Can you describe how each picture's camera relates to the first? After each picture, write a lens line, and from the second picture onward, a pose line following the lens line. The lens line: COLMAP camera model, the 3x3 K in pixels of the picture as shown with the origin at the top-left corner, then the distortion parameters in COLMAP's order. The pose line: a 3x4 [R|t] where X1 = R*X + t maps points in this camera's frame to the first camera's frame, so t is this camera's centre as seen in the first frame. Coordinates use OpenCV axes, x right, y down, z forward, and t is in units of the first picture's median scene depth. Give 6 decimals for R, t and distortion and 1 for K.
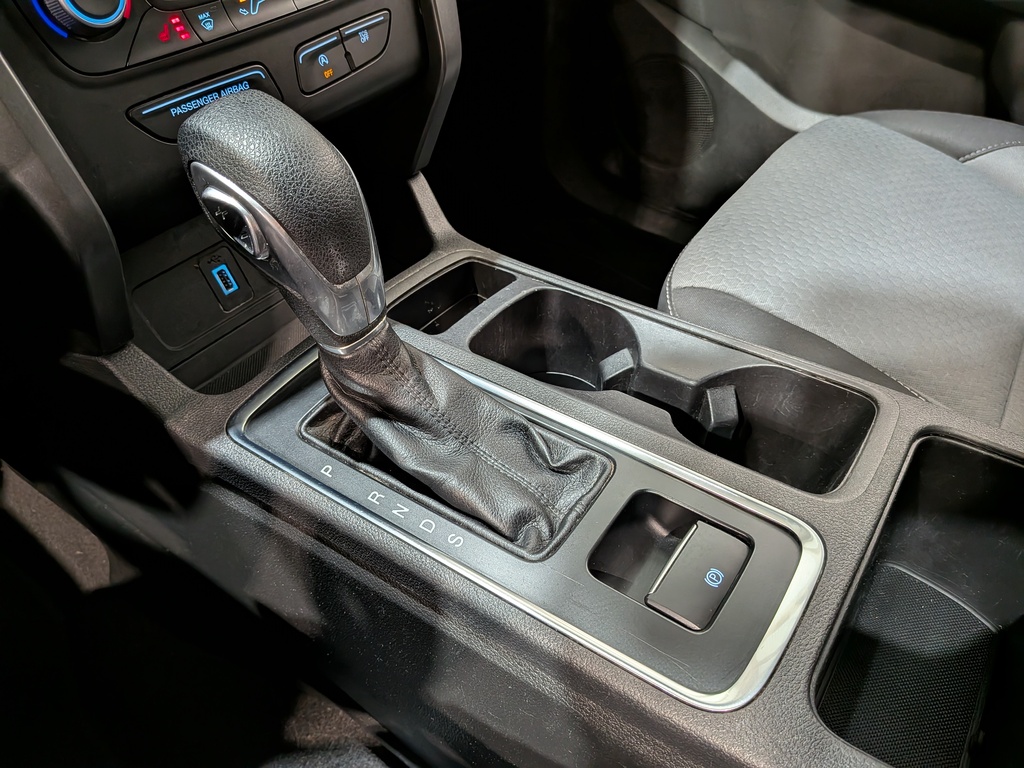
lens RADIAL K [[773.3, 0, 528.1], [0, 773.3, 354.4], [0, 0, 1]] dist [0.023738, -0.044550]
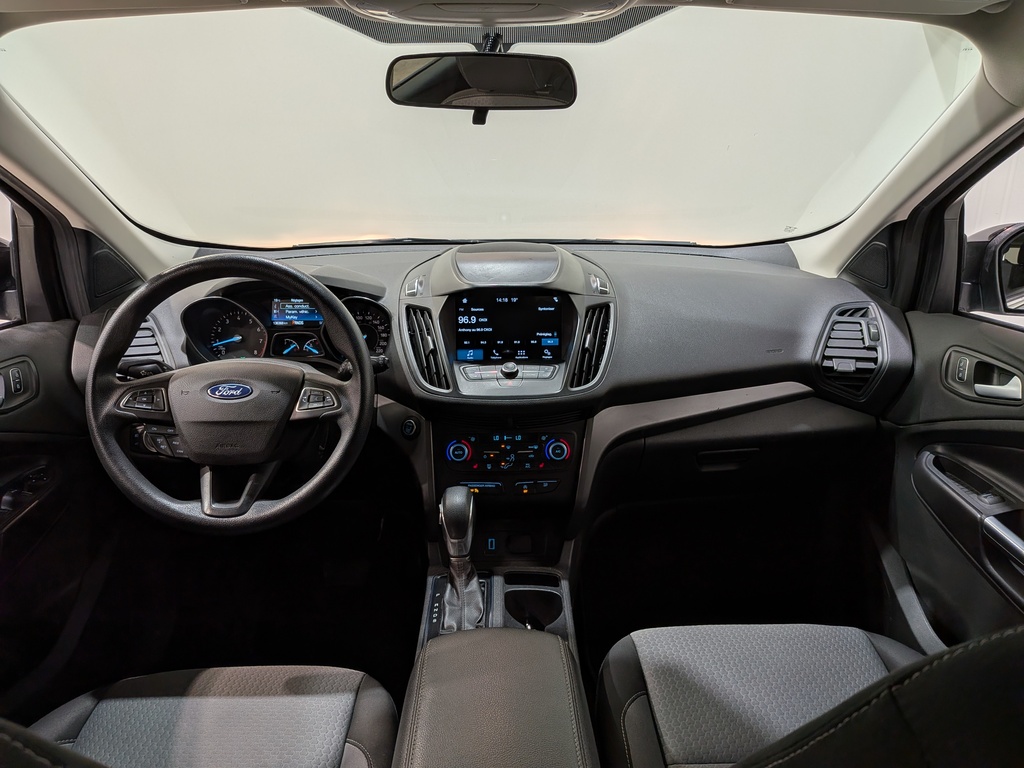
lens RADIAL K [[773.3, 0, 532.3], [0, 773.3, 385.3], [0, 0, 1]] dist [0.023738, -0.044550]
pose [[0.597805, 0.215815, -0.772045, 2.111515], [-0.520381, 0.837054, -0.168950, -0.219154], [0.609782, 0.502756, 0.612701, -1.108861]]
